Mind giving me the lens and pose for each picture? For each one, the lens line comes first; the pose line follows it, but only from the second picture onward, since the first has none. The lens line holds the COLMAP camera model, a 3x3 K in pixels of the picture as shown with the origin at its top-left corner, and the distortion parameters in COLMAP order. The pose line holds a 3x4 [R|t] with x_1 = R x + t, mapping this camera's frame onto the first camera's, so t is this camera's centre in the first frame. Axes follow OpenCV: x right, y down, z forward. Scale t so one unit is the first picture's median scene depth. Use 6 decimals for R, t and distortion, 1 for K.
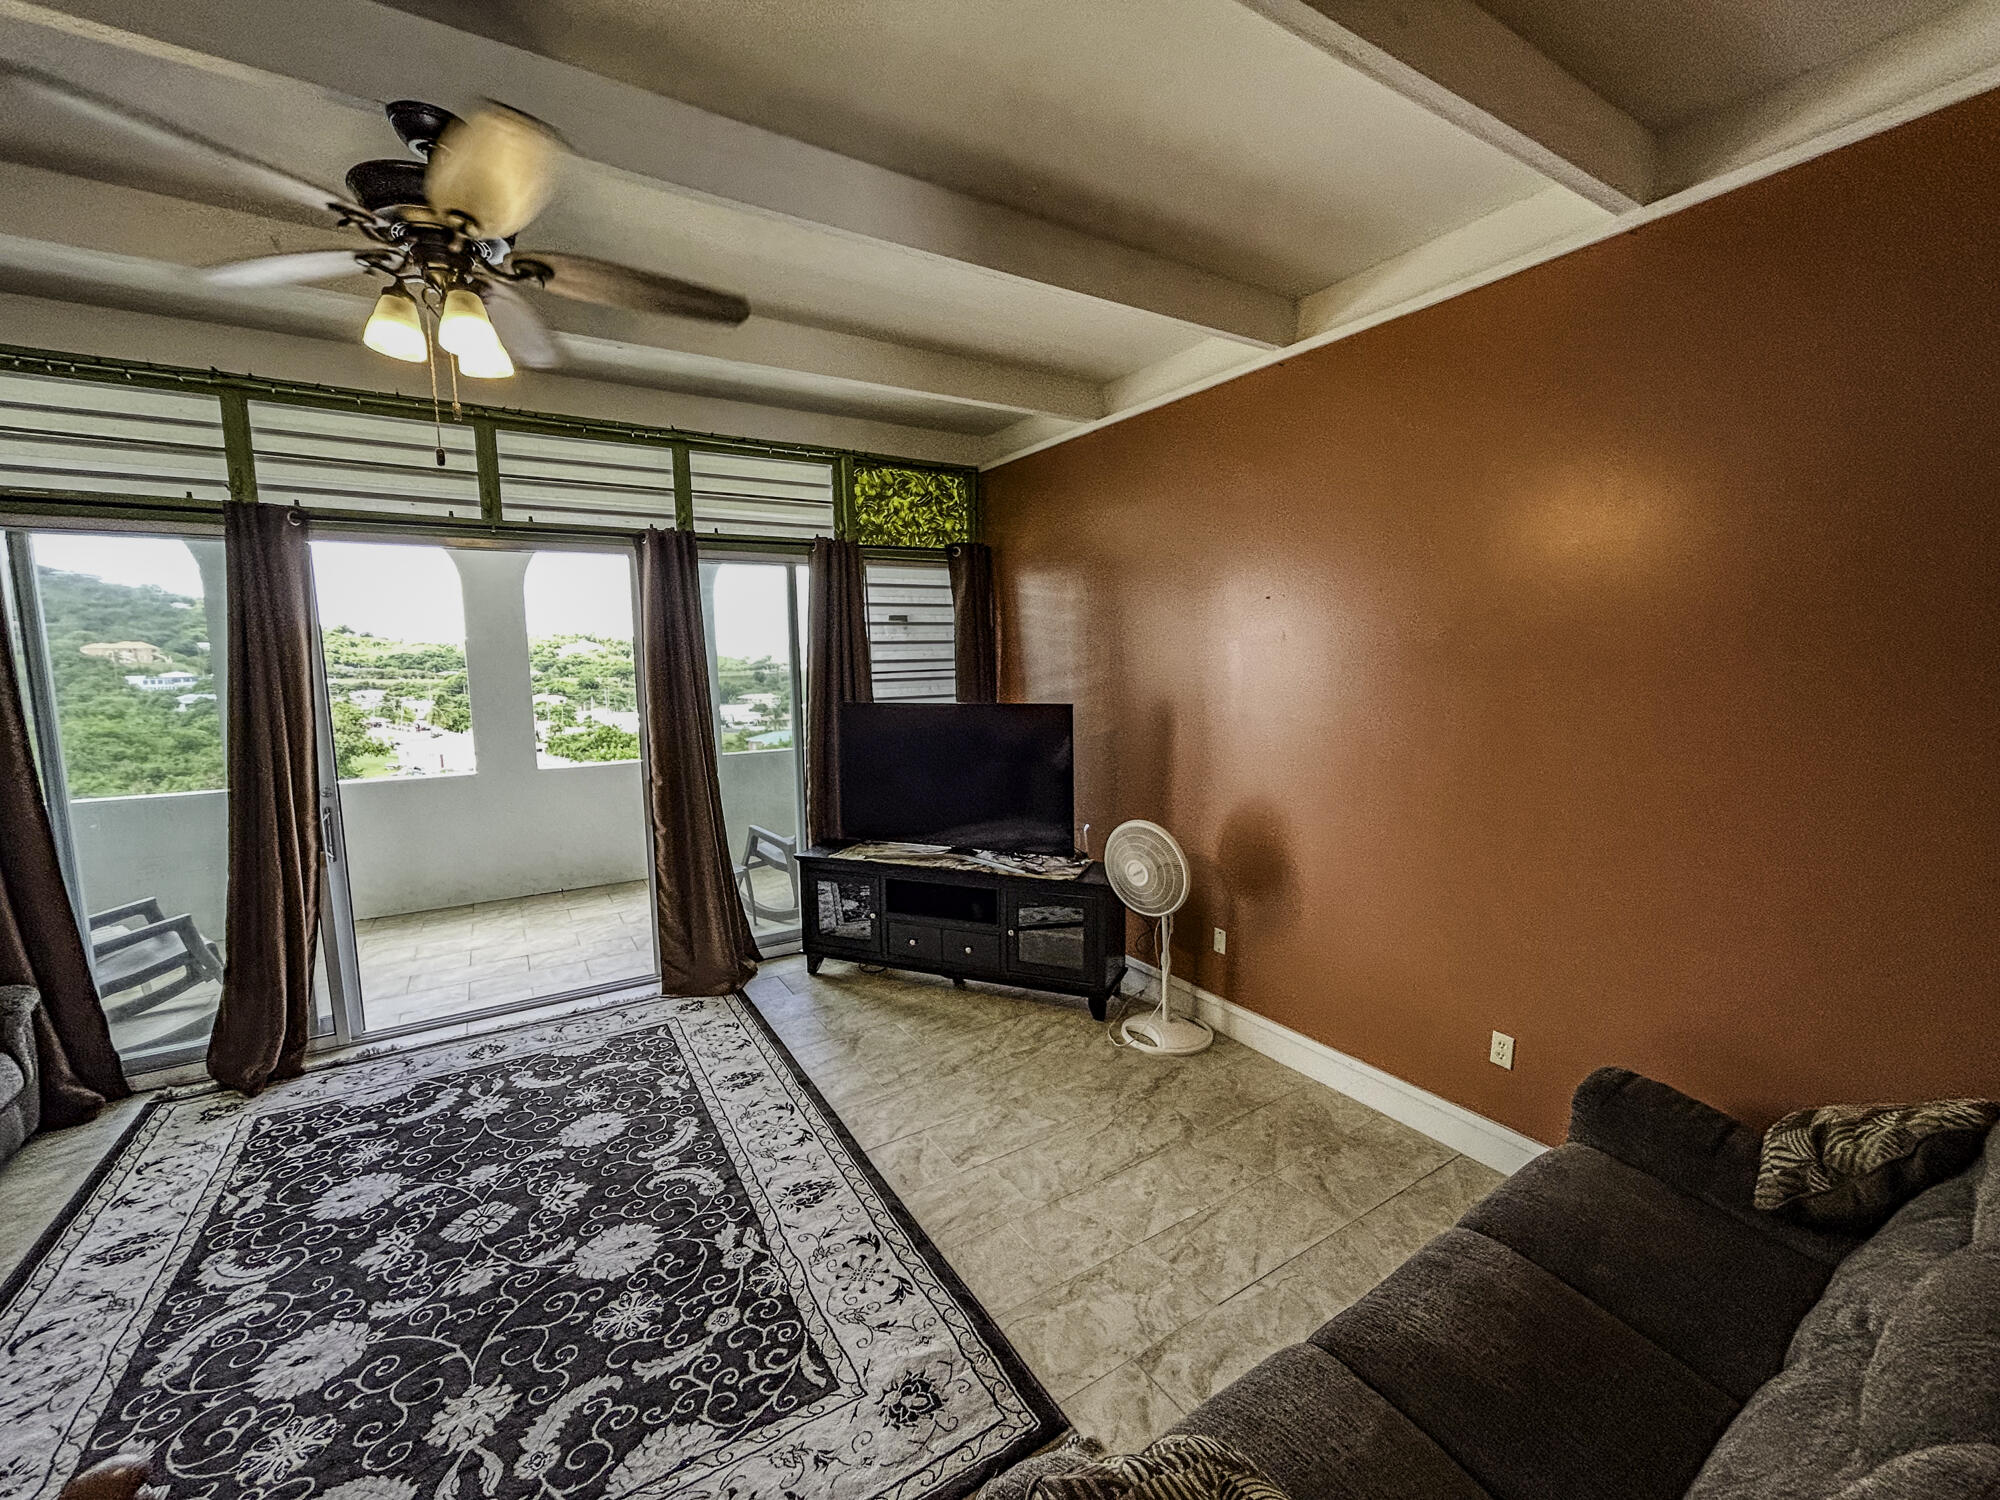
lens RADIAL K [[807.1, 0, 996.2], [0, 807.1, 750.2], [0, 0, 1]] dist [0.002208, -0.000018]
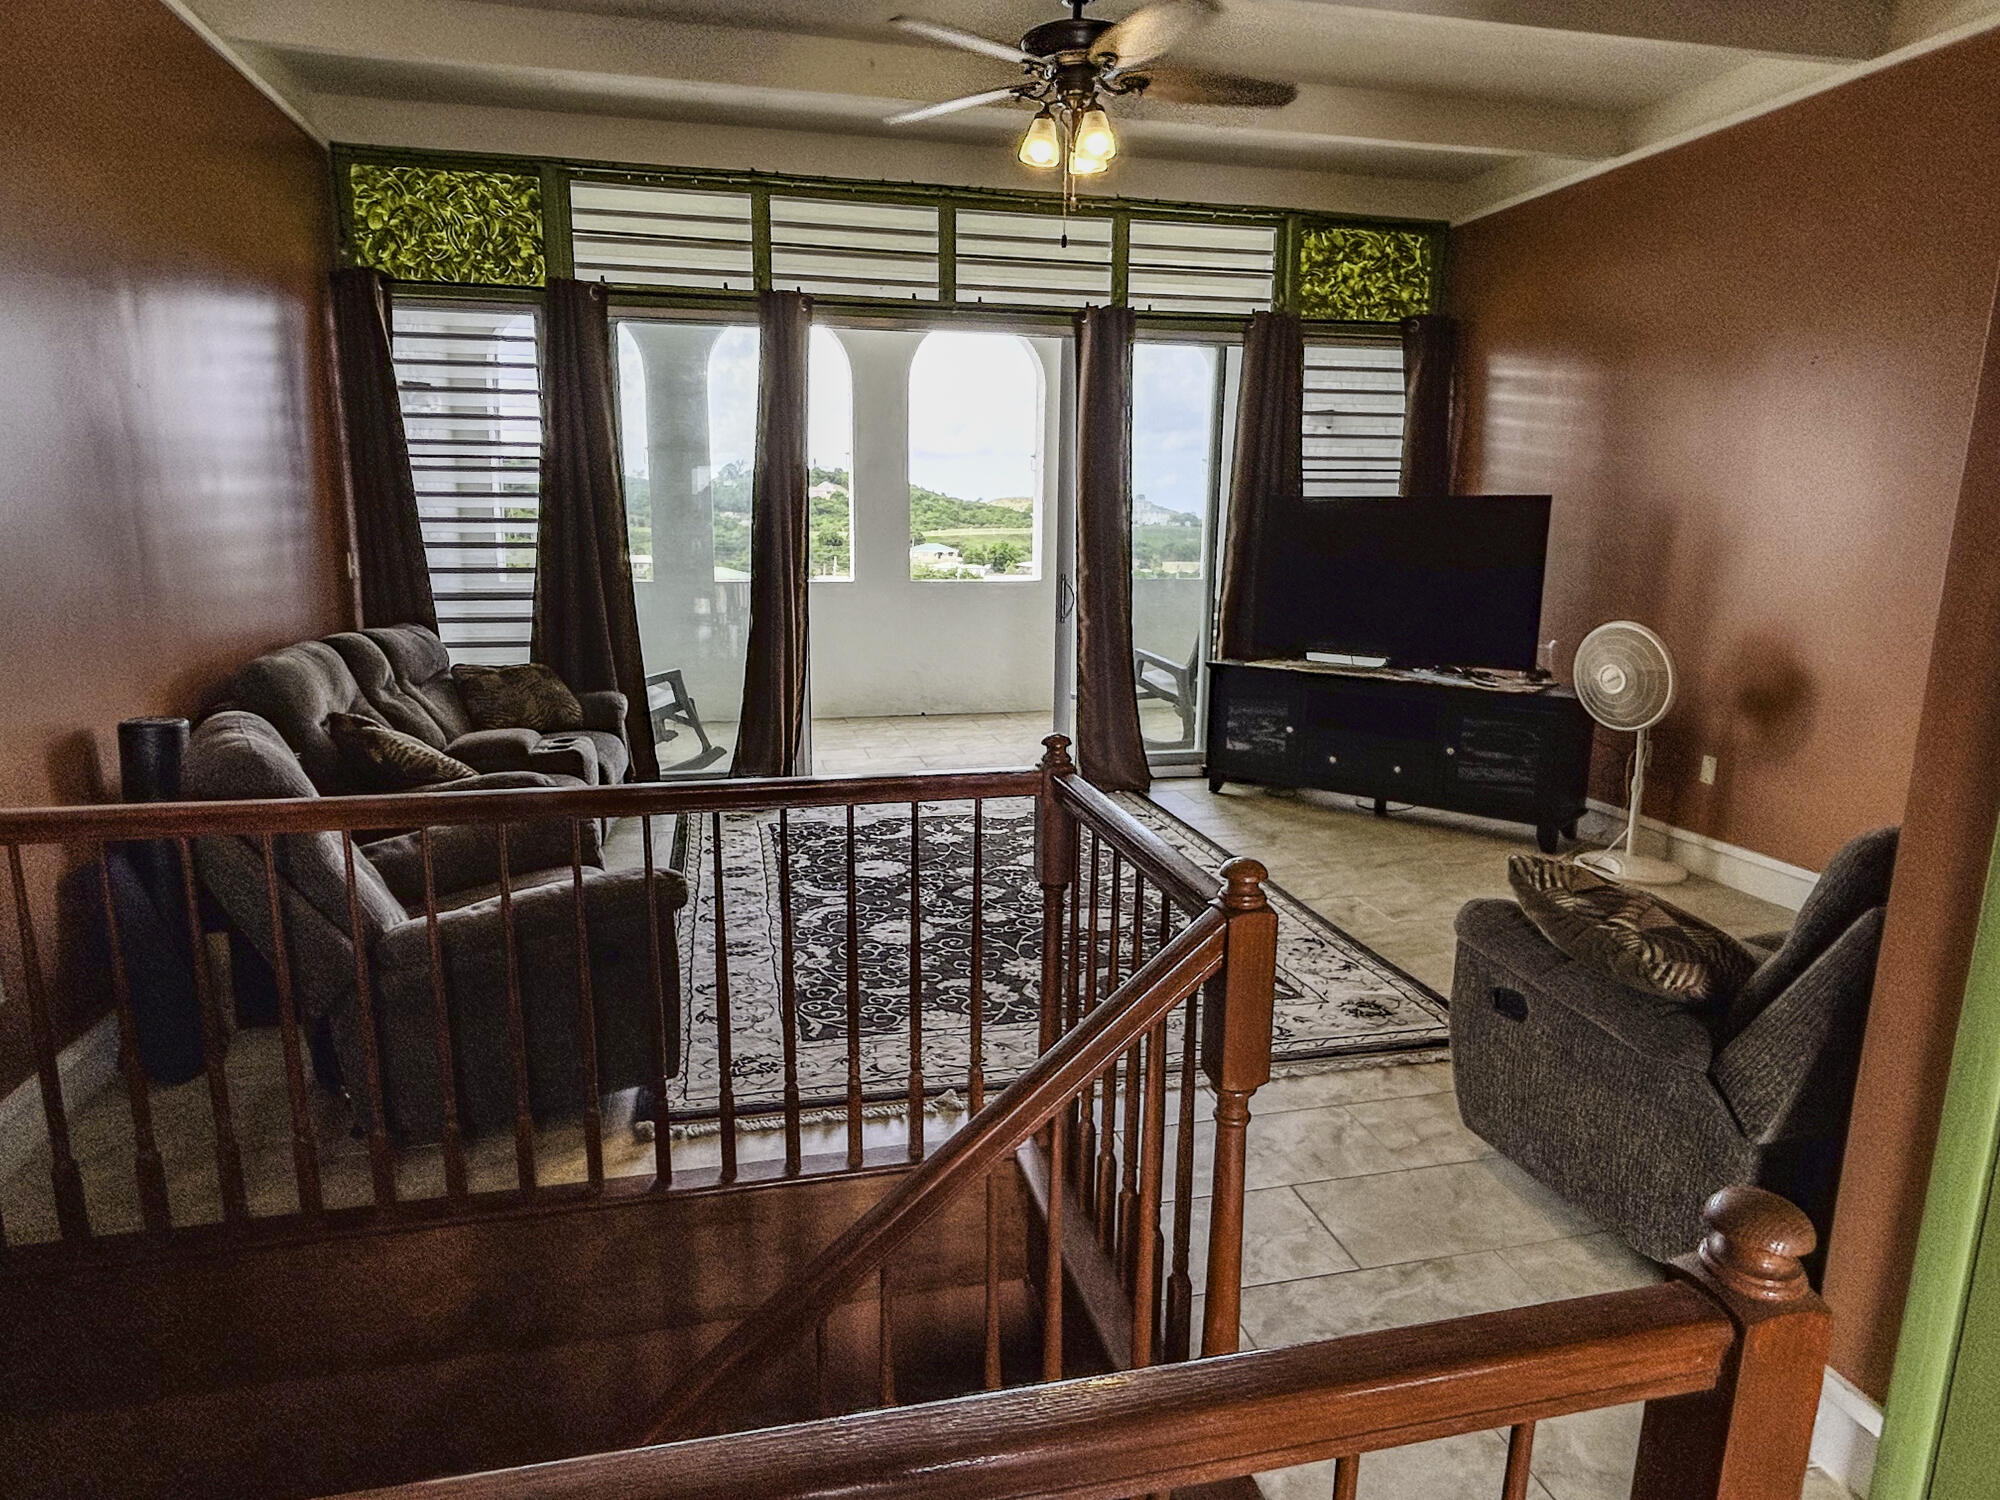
lens RADIAL K [[1180.2, 0, 998.4], [0, 1180.2, 747.1], [0, 0, 1]] dist [-0.003072, -0.001835]
pose [[0.947834, 0.084236, -0.307432, -0.054098], [-0.059117, 0.994173, 0.090142, 0.127158], [0.313233, -0.067265, 0.947291, -0.398385]]
